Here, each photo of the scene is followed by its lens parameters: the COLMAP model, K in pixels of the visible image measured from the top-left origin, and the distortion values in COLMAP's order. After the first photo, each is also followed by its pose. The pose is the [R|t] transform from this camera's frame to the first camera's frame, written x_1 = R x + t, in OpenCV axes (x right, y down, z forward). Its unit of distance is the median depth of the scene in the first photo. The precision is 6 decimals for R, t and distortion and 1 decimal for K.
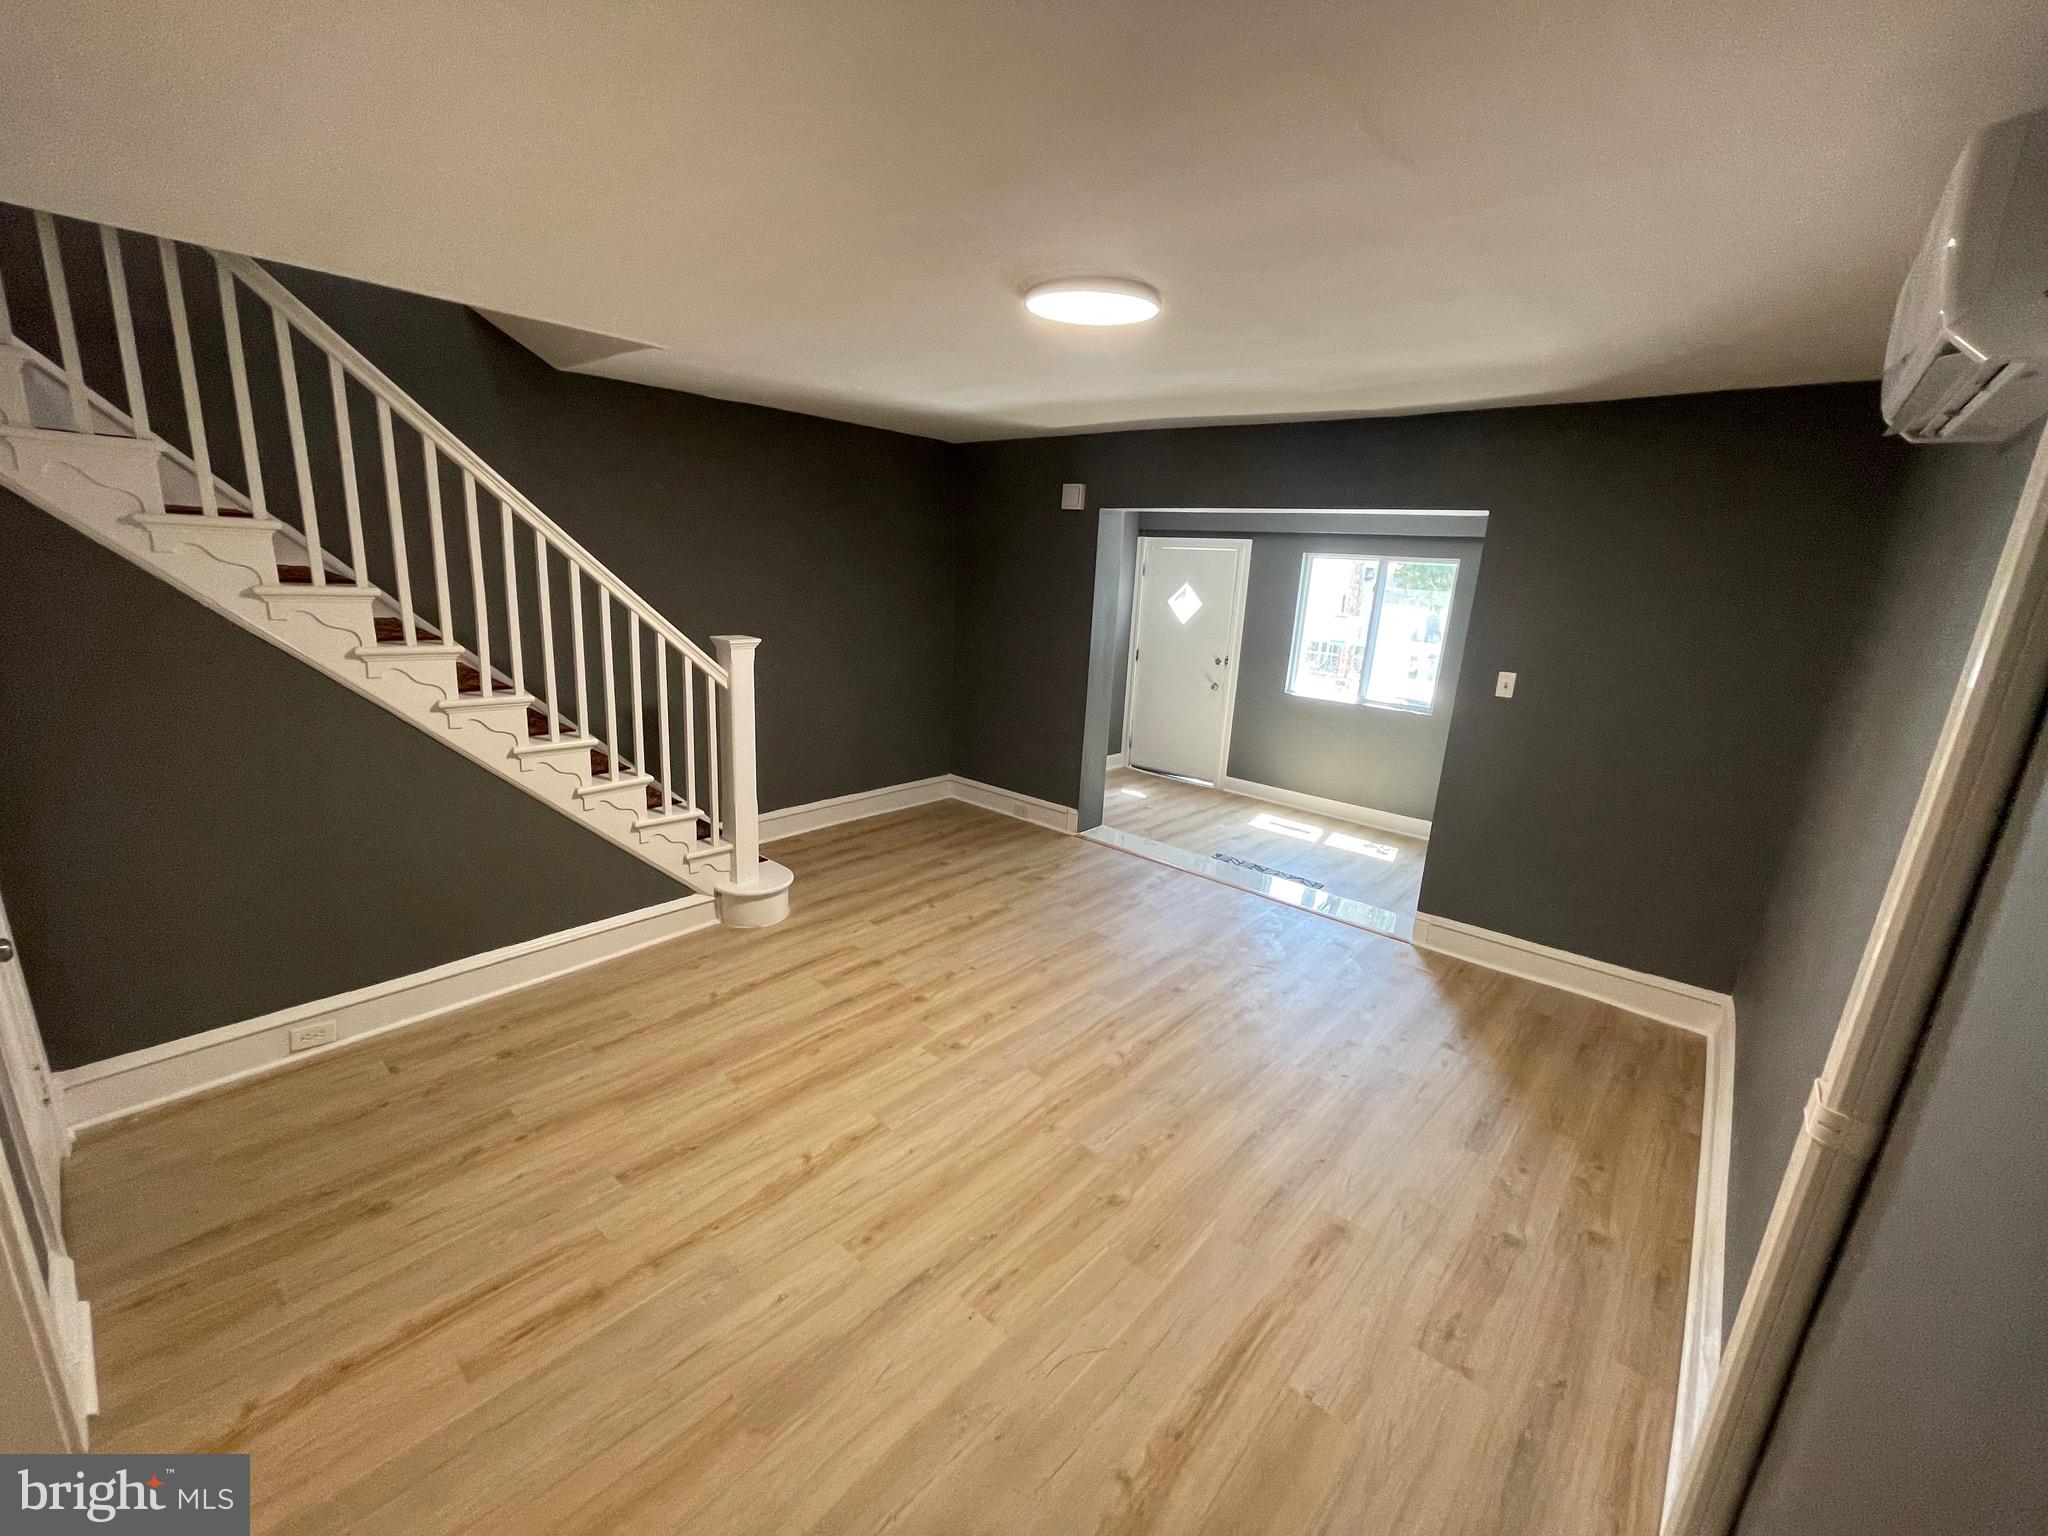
lens RADIAL K [[831.6, 0, 1012.6], [0, 831.6, 774.9], [0, 0, 1]] dist [-0.000185, 0.000248]
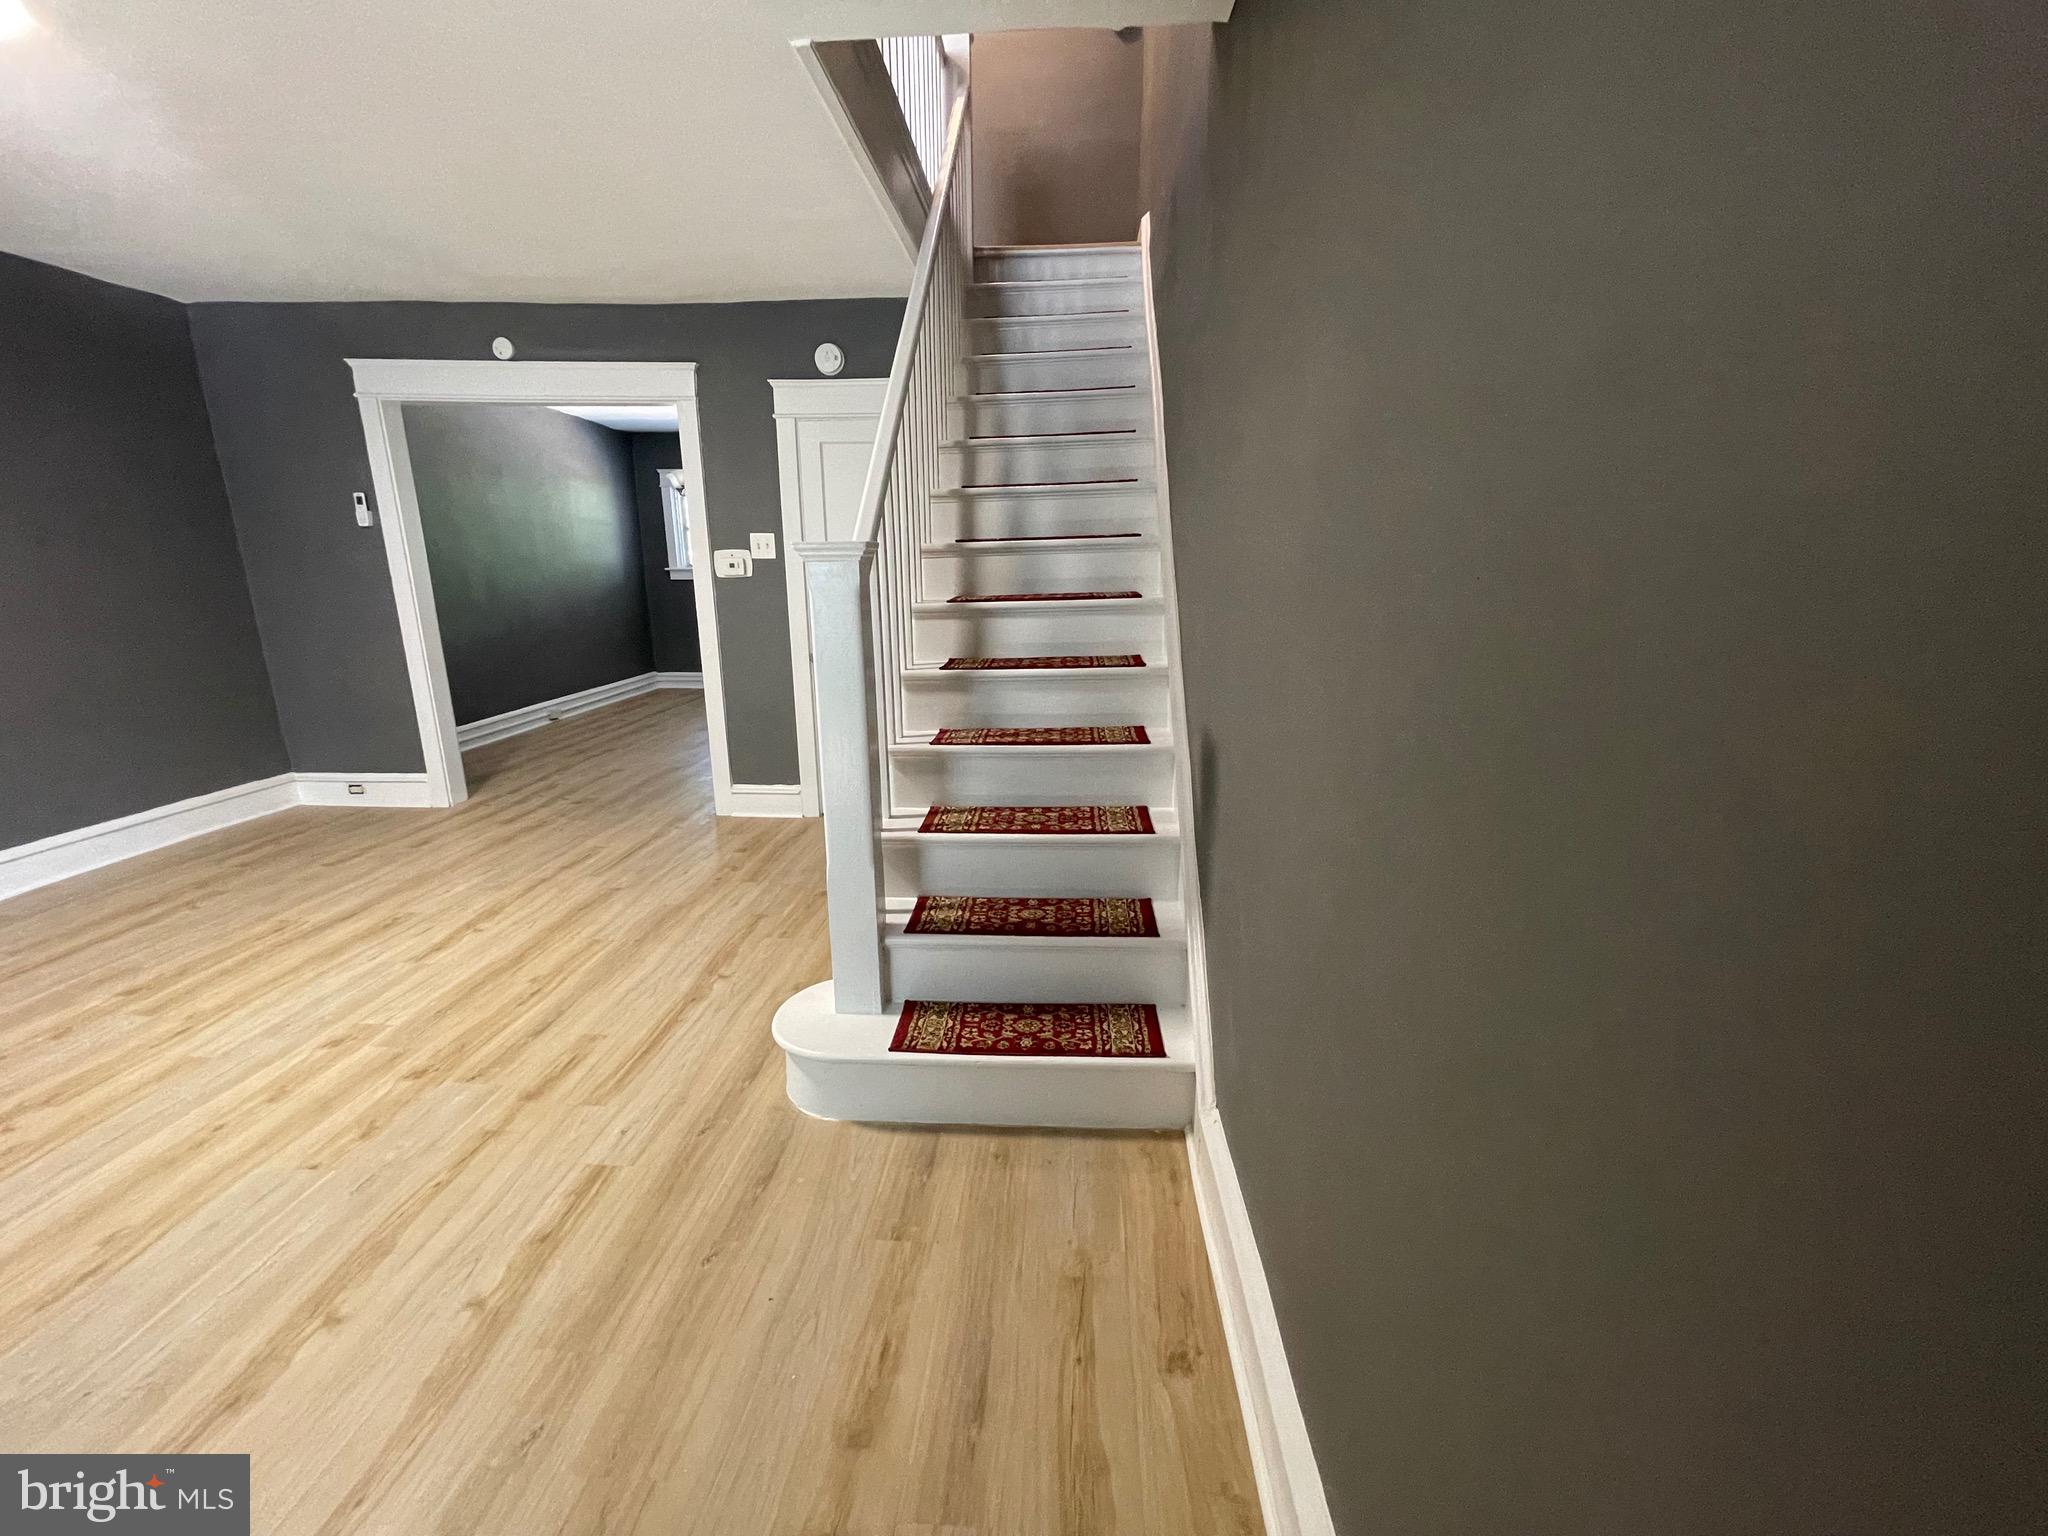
lens RADIAL K [[831.6, 0, 1011.3], [0, 831.6, 769.3], [0, 0, 1]] dist [-0.000185, 0.000248]
pose [[-0.787181, 0.103038, -0.608054, -0.101518], [-0.193971, 0.894545, 0.402697, -0.276935], [0.585425, 0.434940, -0.684182, 1.529480]]
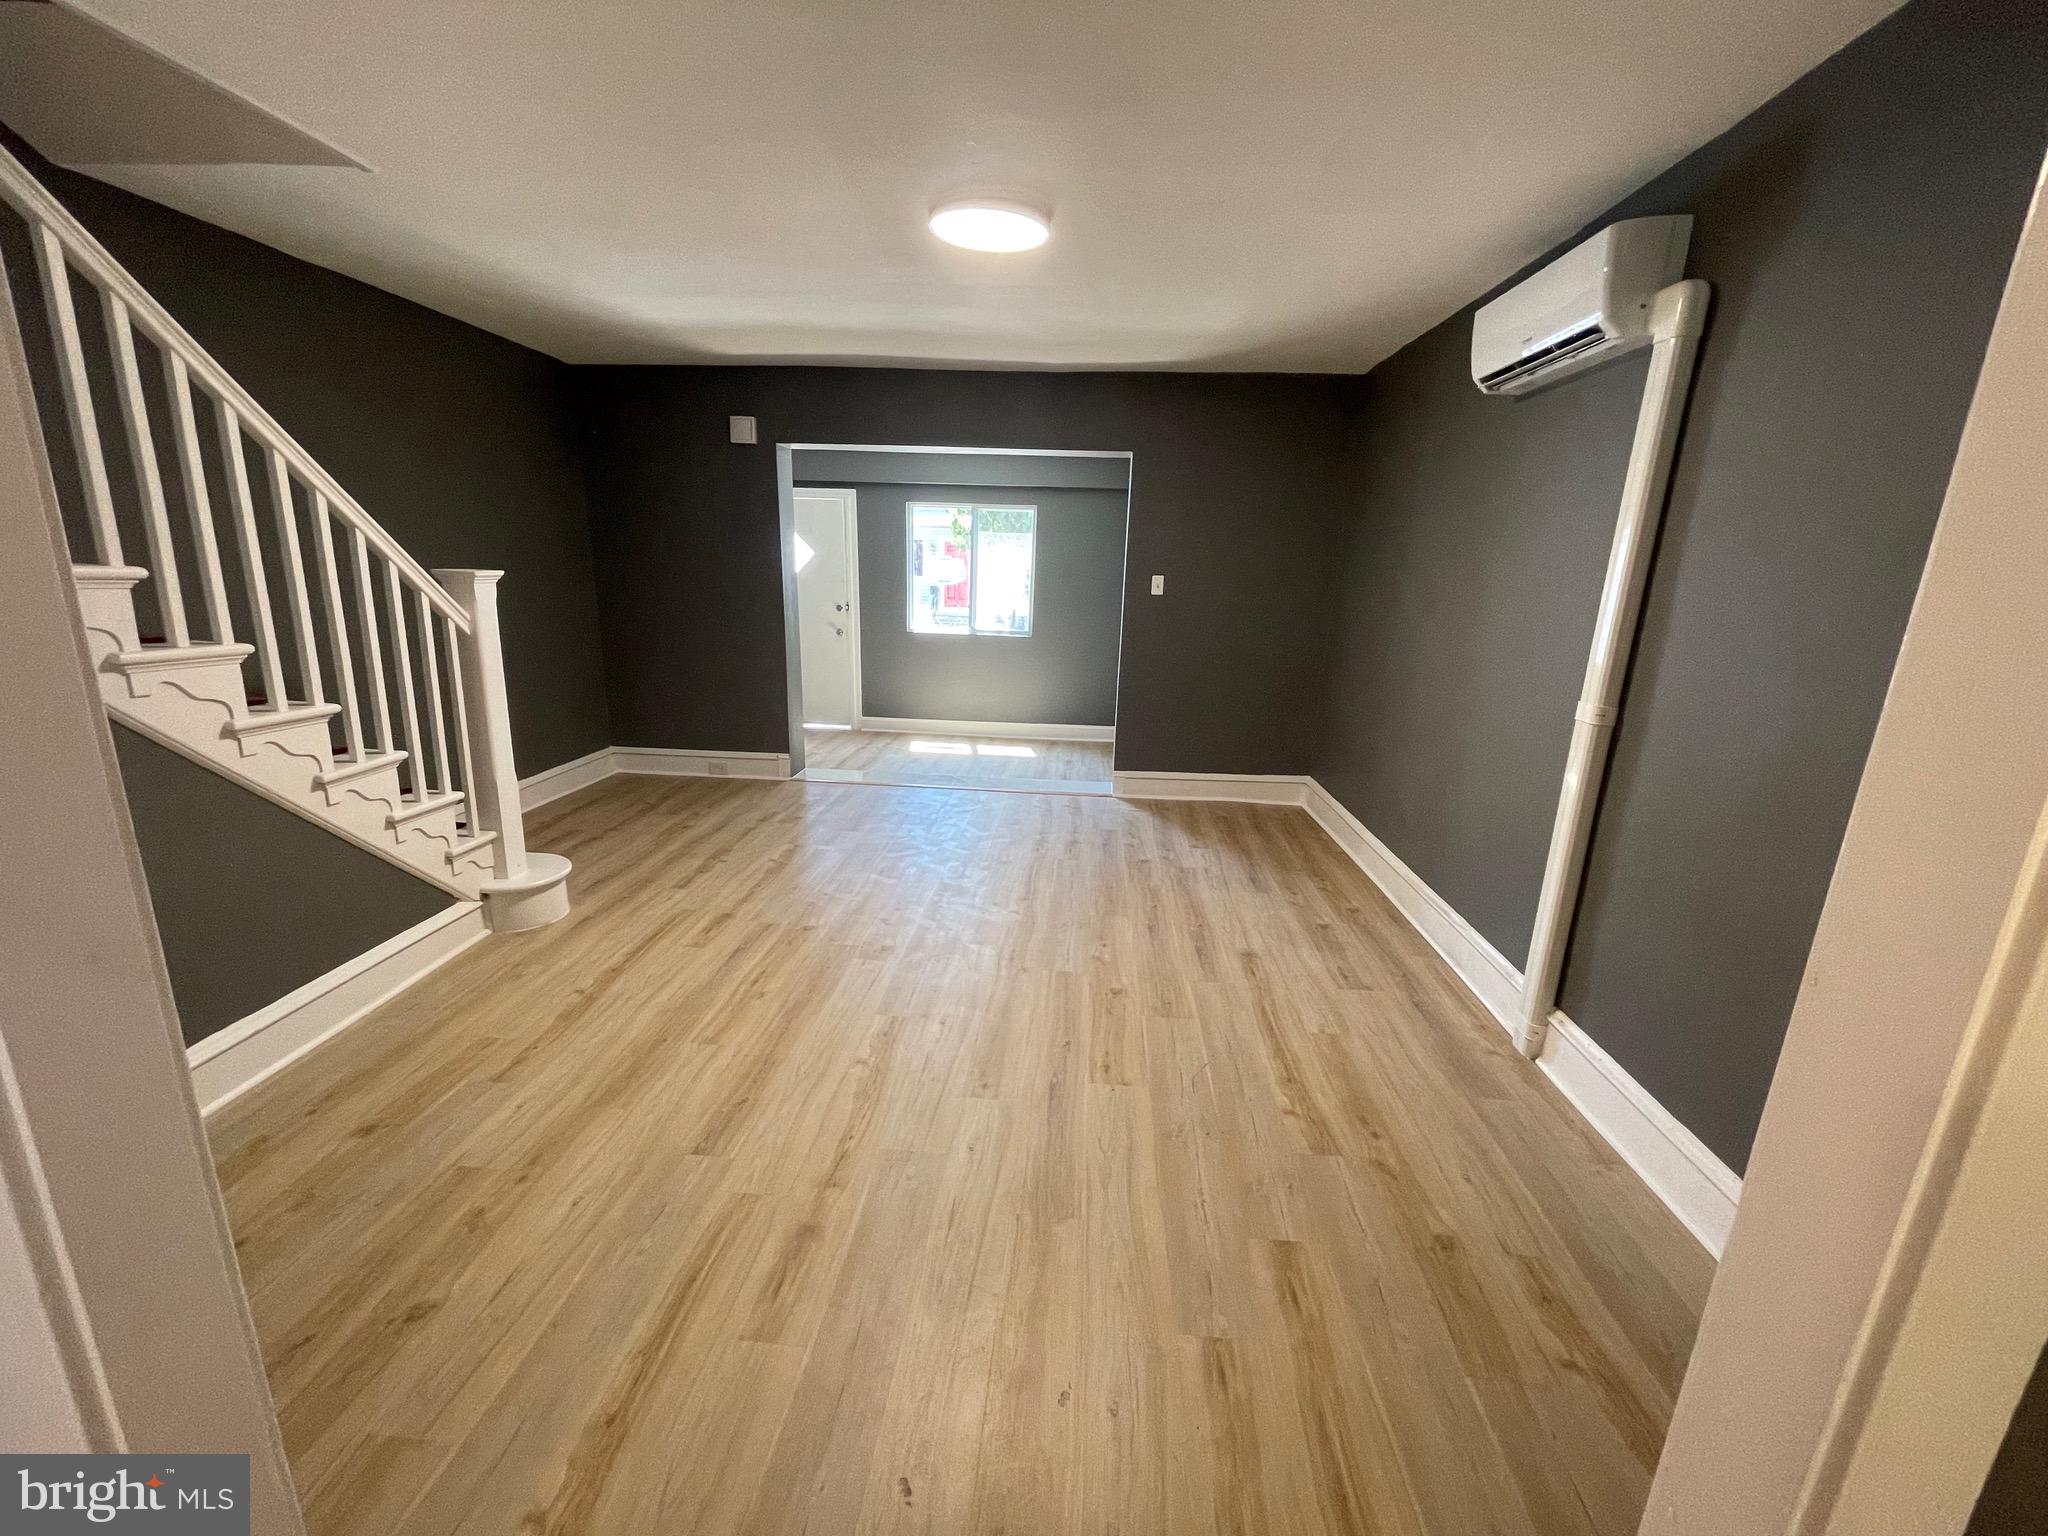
lens RADIAL K [[831.6, 0, 1016.0], [0, 831.6, 772.1], [0, 0, 1]] dist [-0.000185, 0.000248]
pose [[0.798828, -0.174287, 0.575758, -0.423898], [0.163594, 0.983978, 0.070881, 0.057086], [-0.578887, 0.037569, 0.814542, 0.056443]]
